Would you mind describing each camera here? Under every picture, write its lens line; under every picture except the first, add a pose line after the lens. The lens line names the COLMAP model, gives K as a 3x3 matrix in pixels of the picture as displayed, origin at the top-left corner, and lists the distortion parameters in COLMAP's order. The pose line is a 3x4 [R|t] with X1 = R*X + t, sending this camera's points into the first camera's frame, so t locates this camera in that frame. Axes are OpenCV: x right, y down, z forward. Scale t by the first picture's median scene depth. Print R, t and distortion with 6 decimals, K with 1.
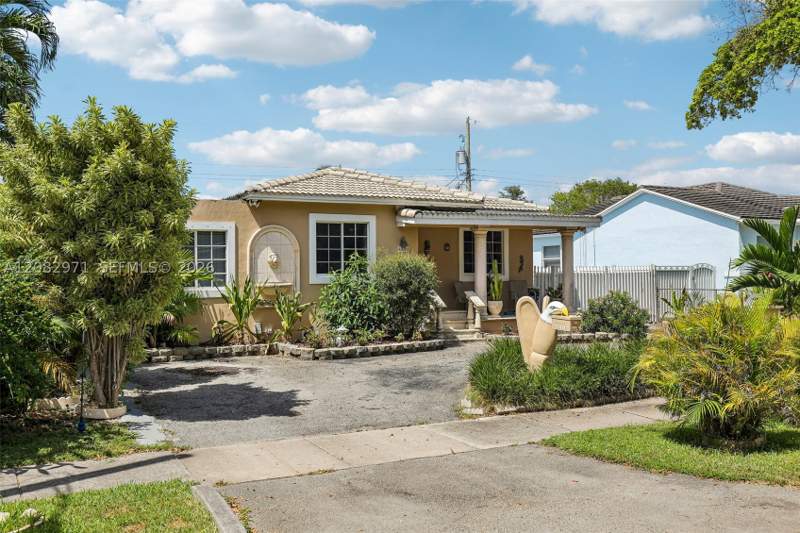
lens RADIAL K [[832.7, 0, 472.8], [0, 832.7, 265.1], [0, 0, 1]] dist [-0.150721, 0.585368]
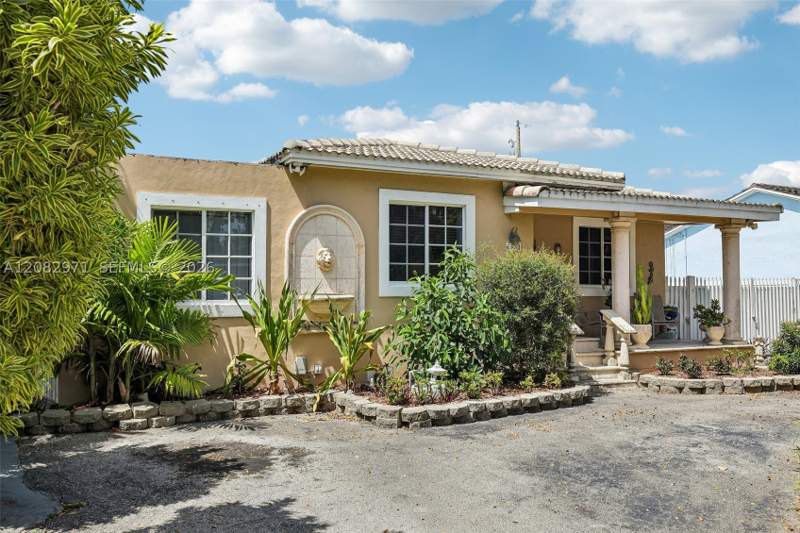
lens RADIAL K [[730.5, 0, 400.0], [0, 730.5, 266.5], [0, 0, 1]] dist [-0.013699, -0.003533]
pose [[0.993916, -0.005680, -0.109994, -0.115139], [0.001274, 0.999195, -0.040087, 0.021155], [0.110133, 0.039703, 0.993124, 0.422552]]
